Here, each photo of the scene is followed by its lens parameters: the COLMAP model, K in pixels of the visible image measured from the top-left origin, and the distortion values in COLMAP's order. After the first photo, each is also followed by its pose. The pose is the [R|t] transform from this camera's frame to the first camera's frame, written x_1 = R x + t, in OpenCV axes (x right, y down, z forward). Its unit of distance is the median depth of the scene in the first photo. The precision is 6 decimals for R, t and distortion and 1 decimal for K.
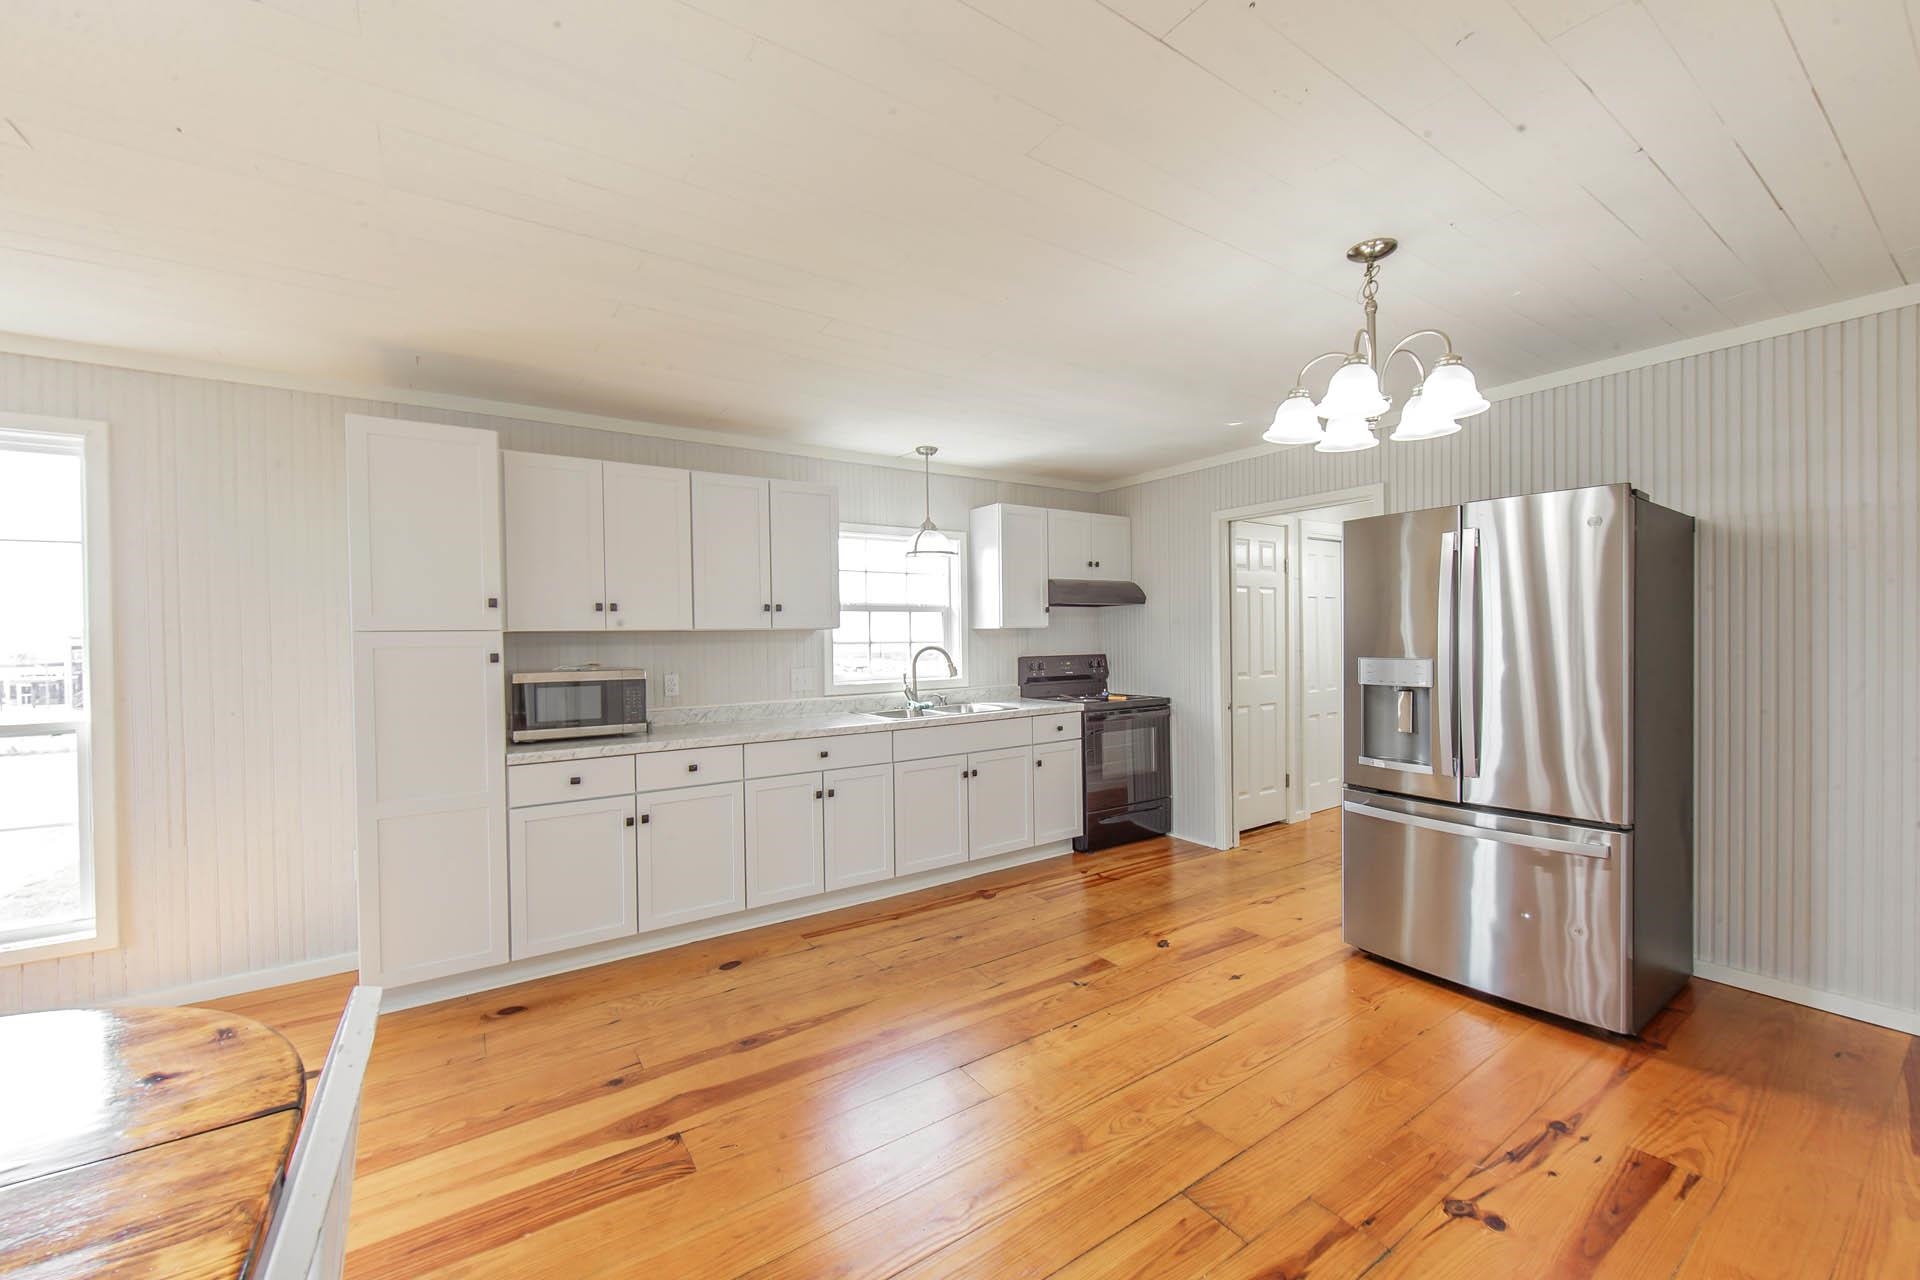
lens RADIAL K [[748.0, 0, 959.6], [0, 748.0, 649.9], [0, 0, 1]] dist [-0.002736, 0.000027]
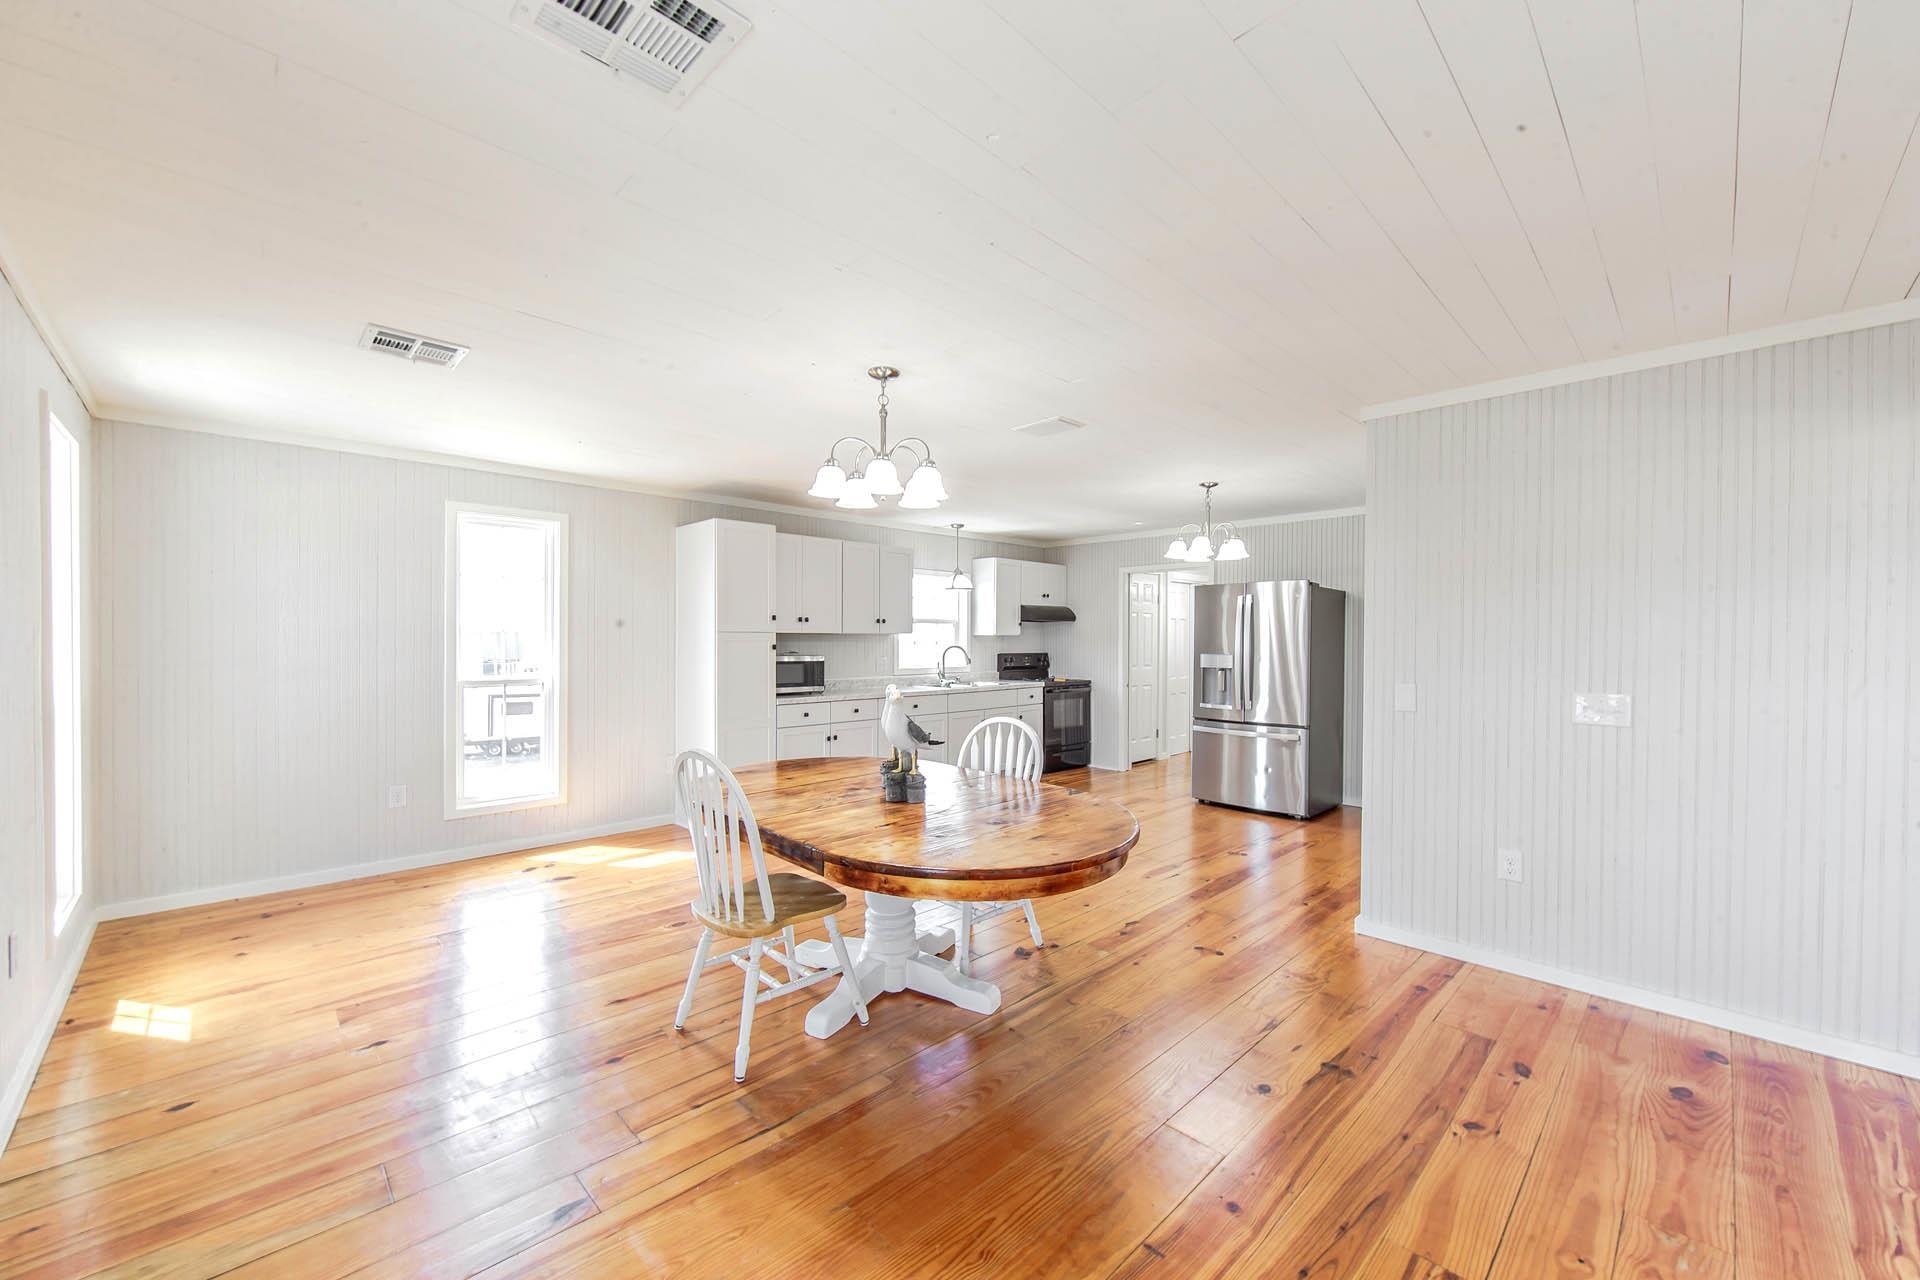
lens RADIAL K [[748.0, 0, 959.6], [0, 748.0, 649.9], [0, 0, 1]] dist [-0.002736, 0.000027]
pose [[0.983353, 0.016014, 0.180999, -0.318484], [-0.015234, 0.999868, -0.005699, 0.013615], [-0.181067, 0.002847, 0.983467, -0.585647]]
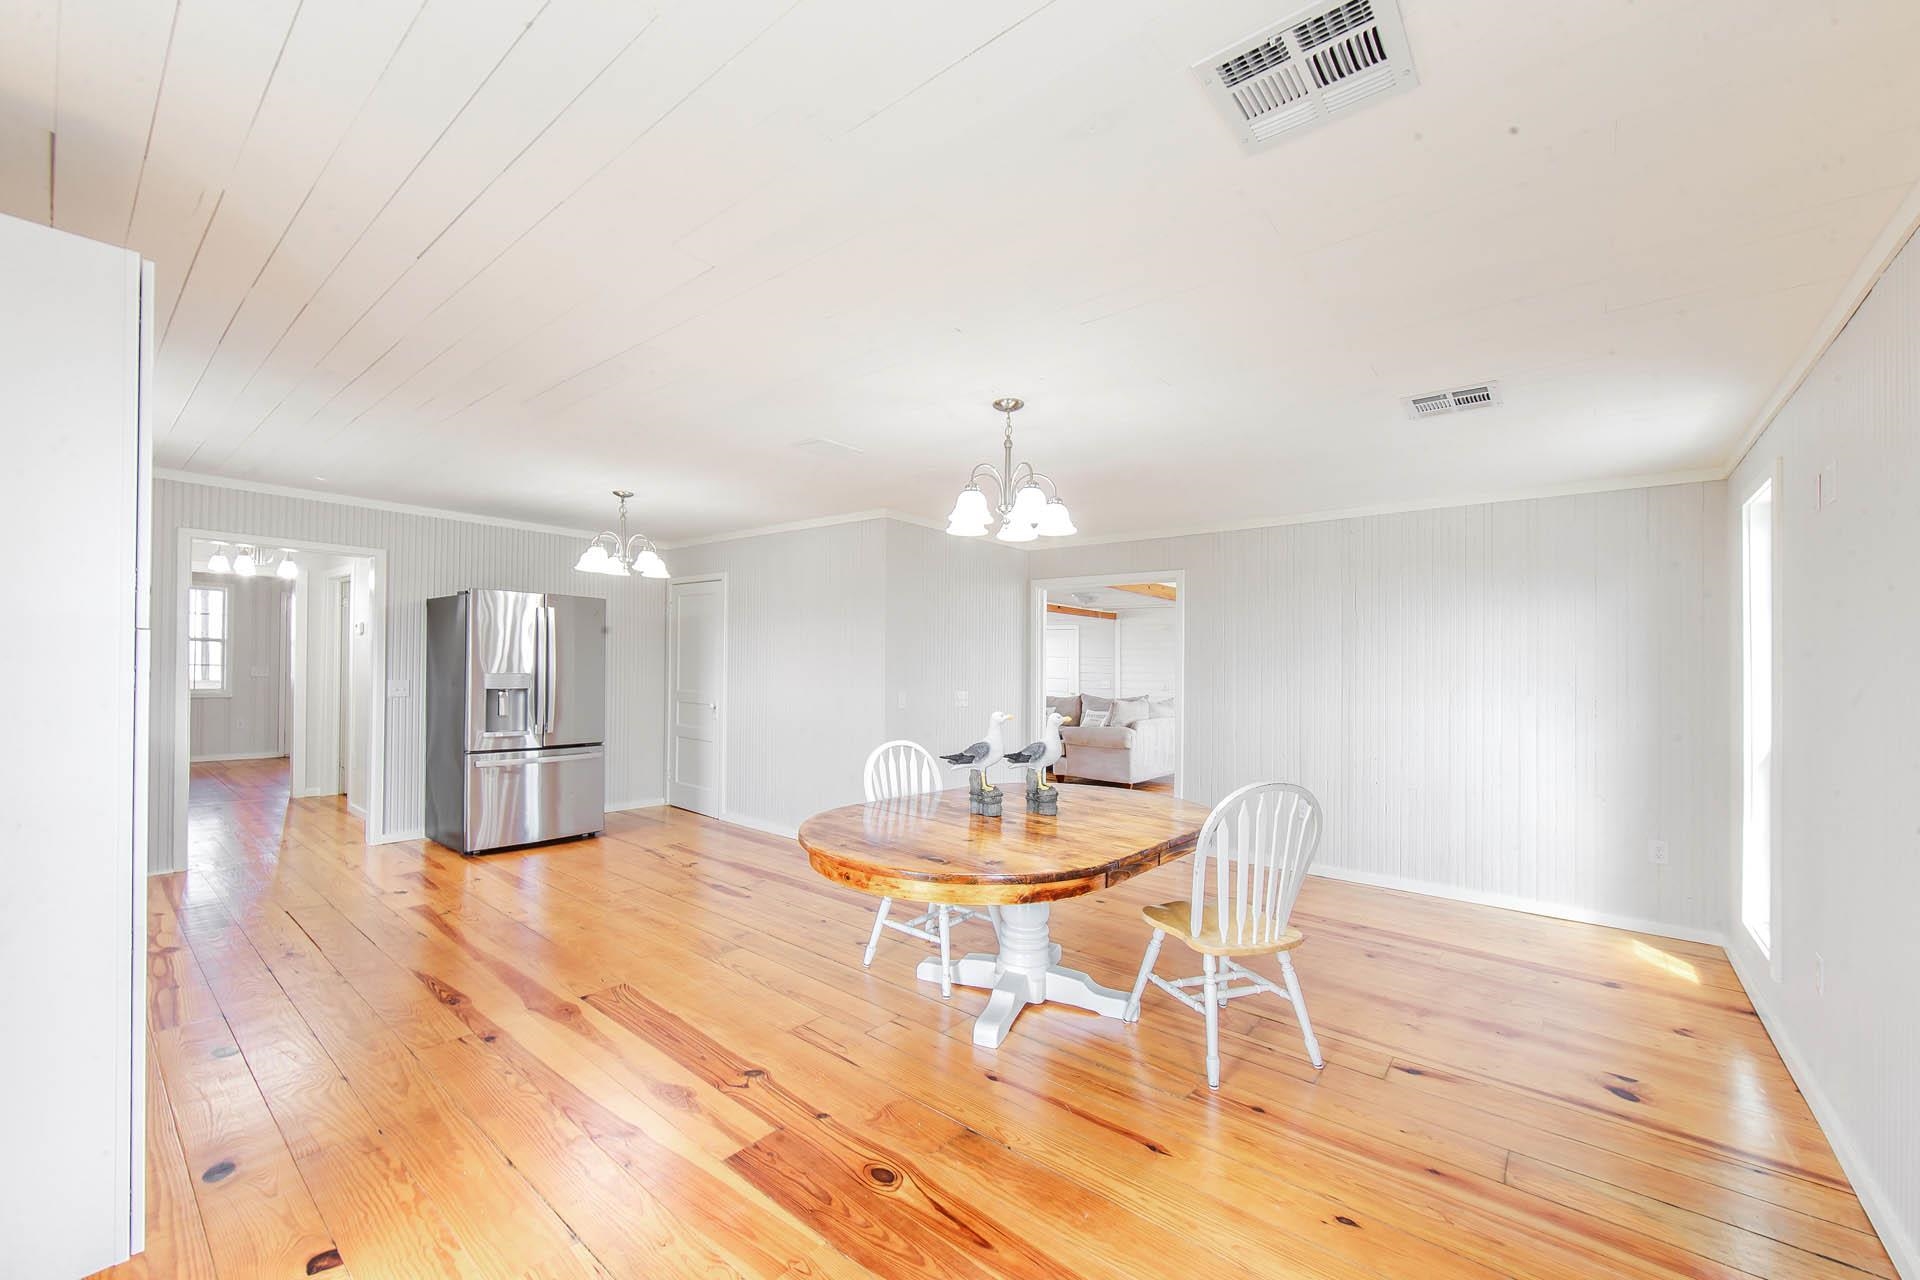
lens RADIAL K [[748.0, 0, 959.6], [0, 748.0, 649.9], [0, 0, 1]] dist [-0.002736, 0.000027]
pose [[-0.290282, 0.017081, 0.956789, -0.904010], [0.007500, 0.999851, -0.015575, -0.004999], [-0.956912, 0.002655, -0.290367, 0.321387]]
